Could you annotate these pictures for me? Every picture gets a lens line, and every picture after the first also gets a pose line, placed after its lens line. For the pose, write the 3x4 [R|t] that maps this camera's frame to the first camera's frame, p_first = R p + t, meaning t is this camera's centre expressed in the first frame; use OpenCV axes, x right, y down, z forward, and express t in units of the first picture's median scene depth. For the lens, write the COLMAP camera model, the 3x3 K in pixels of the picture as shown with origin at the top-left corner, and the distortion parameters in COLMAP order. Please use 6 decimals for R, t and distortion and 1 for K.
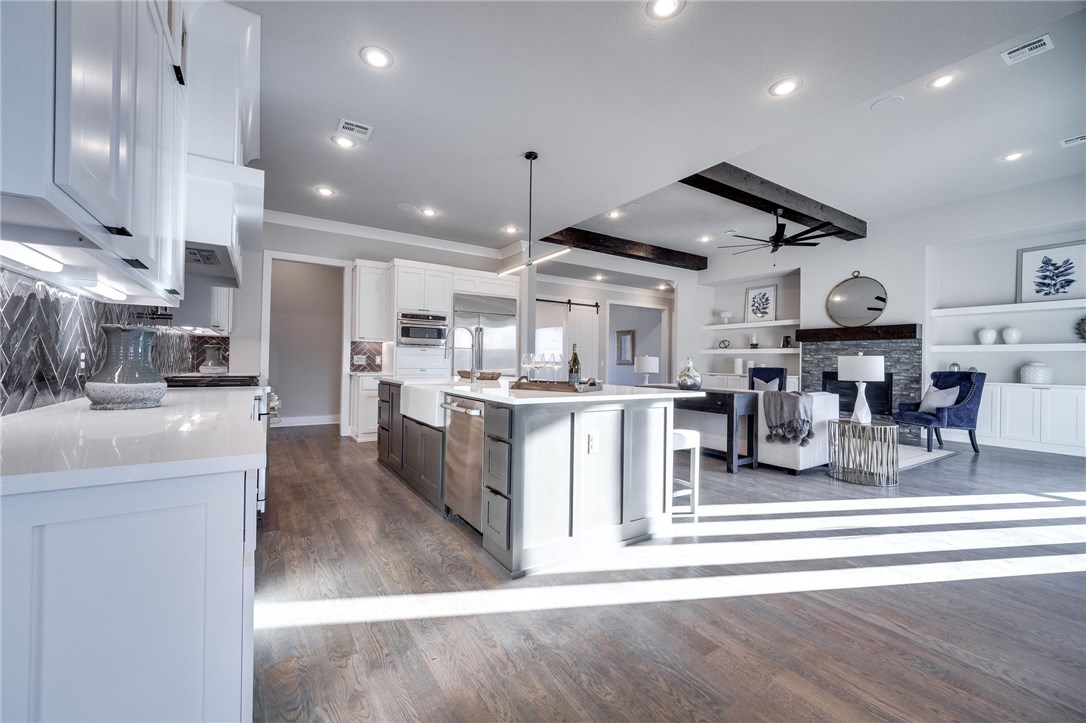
lens RADIAL K [[433.1, 0, 532.8], [0, 433.1, 359.1], [0, 0, 1]] dist [-0.004692, 0.001388]
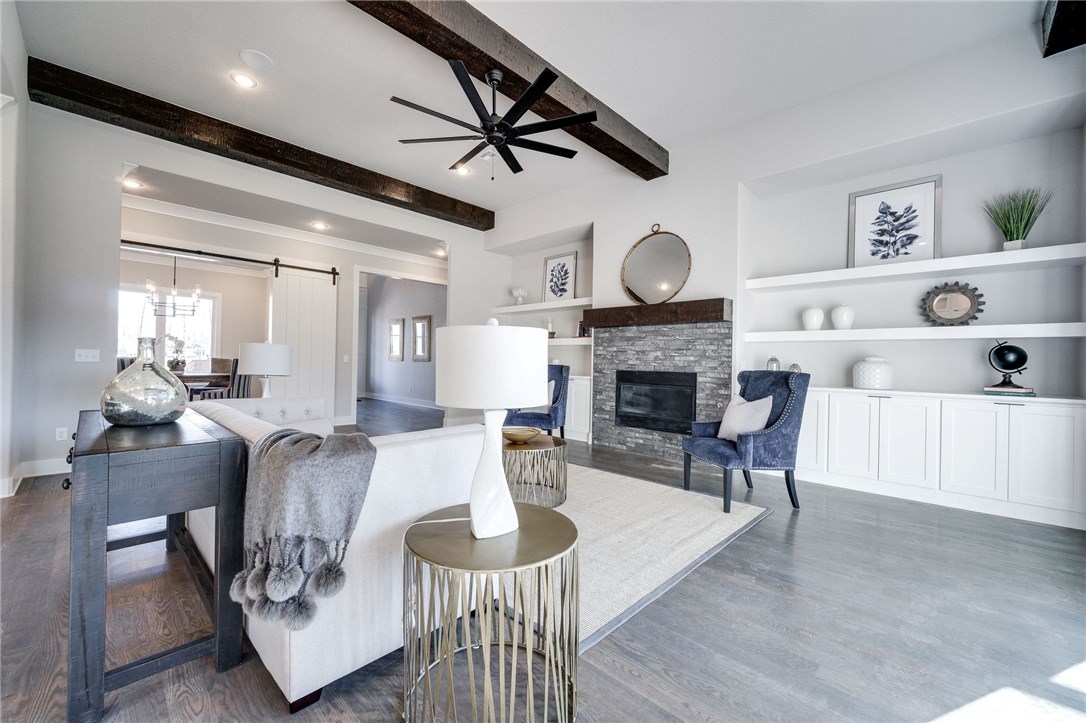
lens RADIAL K [[433.1, 0, 535.0], [0, 433.1, 357.8], [0, 0, 1]] dist [-0.004692, 0.001388]
pose [[0.972262, 0.004330, 0.233853, 0.473425], [-0.004885, 0.999986, 0.001794, 0.009758], [-0.233842, -0.002886, 0.972270, 0.444139]]
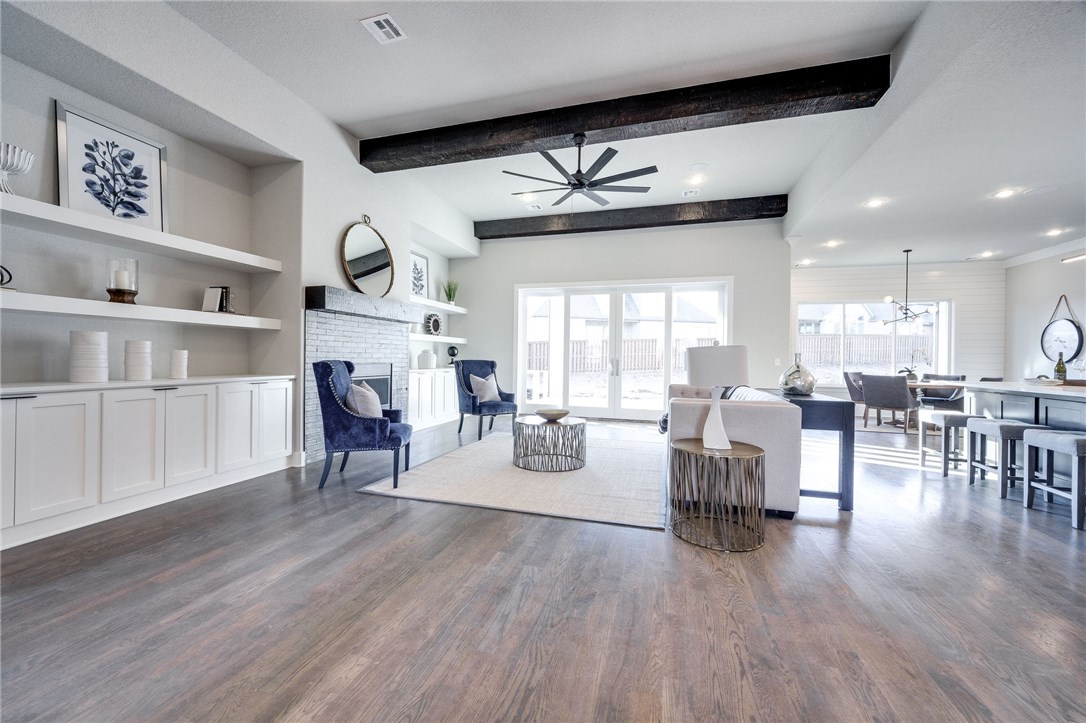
lens RADIAL K [[433.1, 0, 530.3], [0, 433.1, 357.2], [0, 0, 1]] dist [-0.004692, 0.001388]
pose [[-0.641750, -0.022620, 0.766580, 0.070020], [-0.027237, 0.999607, 0.006694, 0.009279], [-0.766430, -0.016584, -0.642114, 1.449795]]
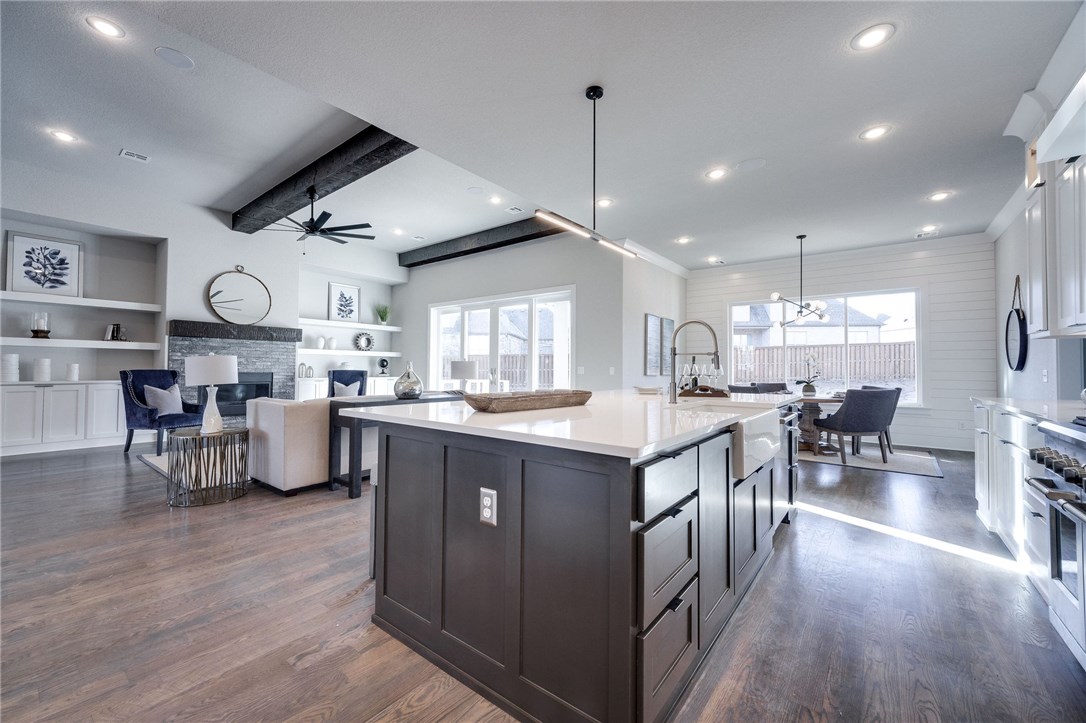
lens RADIAL K [[433.1, 0, 529.7], [0, 433.1, 358.1], [0, 0, 1]] dist [-0.004692, 0.001388]
pose [[-0.317472, 0.005393, 0.948252, -0.396898], [-0.018041, 0.999768, -0.011726, -0.003196], [-0.948096, -0.020831, -0.317302, 0.819319]]
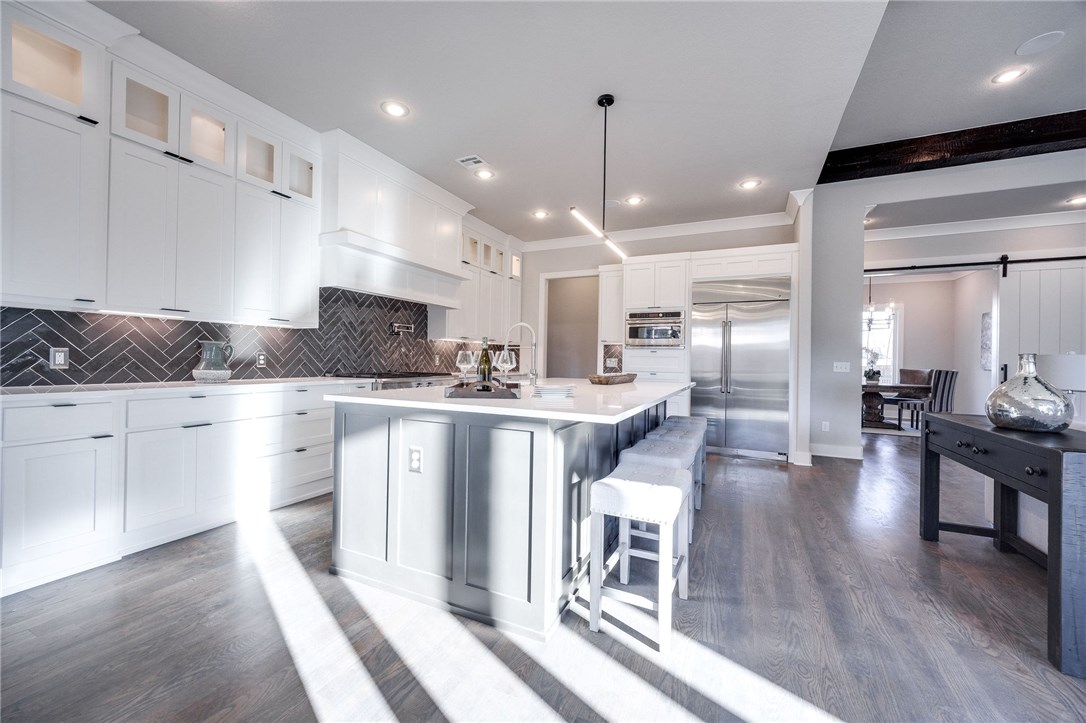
lens RADIAL K [[433.1, 0, 541.6], [0, 433.1, 360.2], [0, 0, 1]] dist [-0.004692, 0.001388]
pose [[0.525104, -0.008725, -0.850993, 0.375951], [-0.001574, 0.999936, -0.011223, 0.007396], [0.851037, 0.007233, 0.525056, 0.309465]]
